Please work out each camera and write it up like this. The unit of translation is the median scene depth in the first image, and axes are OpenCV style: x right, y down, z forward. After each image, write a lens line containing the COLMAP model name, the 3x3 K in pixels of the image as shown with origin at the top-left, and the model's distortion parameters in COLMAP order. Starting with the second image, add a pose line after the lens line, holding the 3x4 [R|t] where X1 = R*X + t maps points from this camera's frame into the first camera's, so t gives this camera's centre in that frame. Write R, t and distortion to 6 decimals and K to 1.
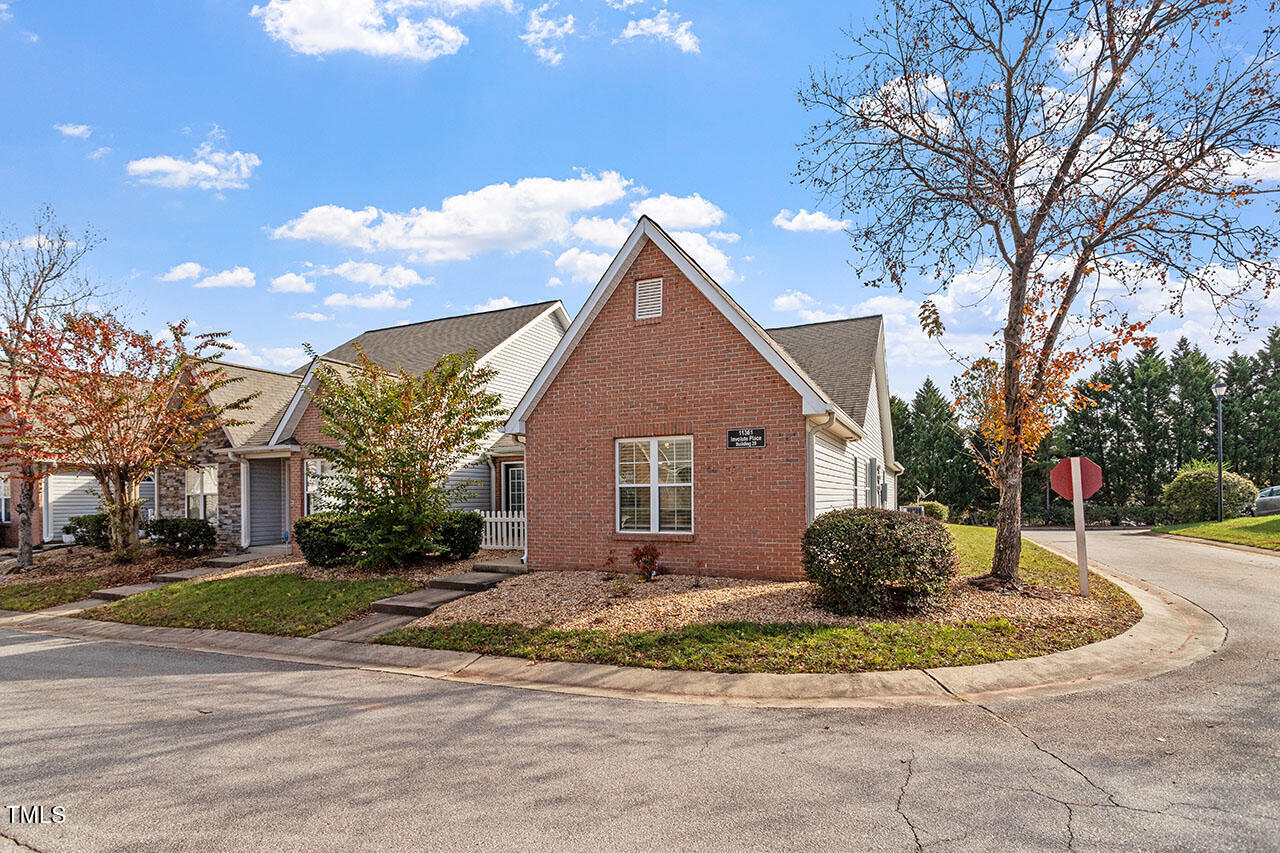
lens RADIAL K [[633.6, 0, 642.2], [0, 633.6, 414.2], [0, 0, 1]] dist [0.003562, 0.000178]
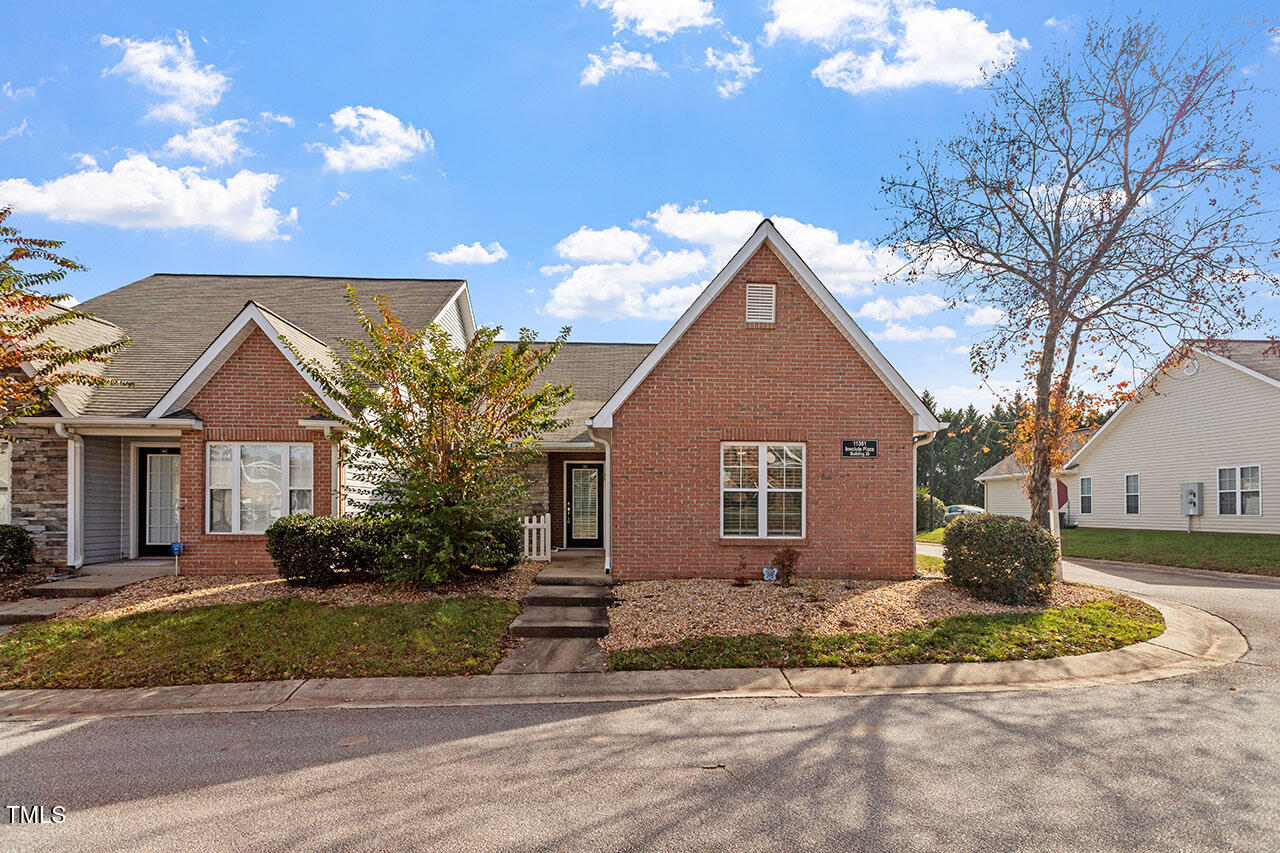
lens RADIAL K [[630.4, 0, 640.0], [0, 630.4, 428.7], [0, 0, 1]] dist [0.004951, 0.000733]
pose [[0.889061, 0.074328, 0.451713, -0.647482], [-0.074370, 0.997074, -0.017690, 0.050696], [-0.451706, -0.017867, 0.891988, 0.217302]]
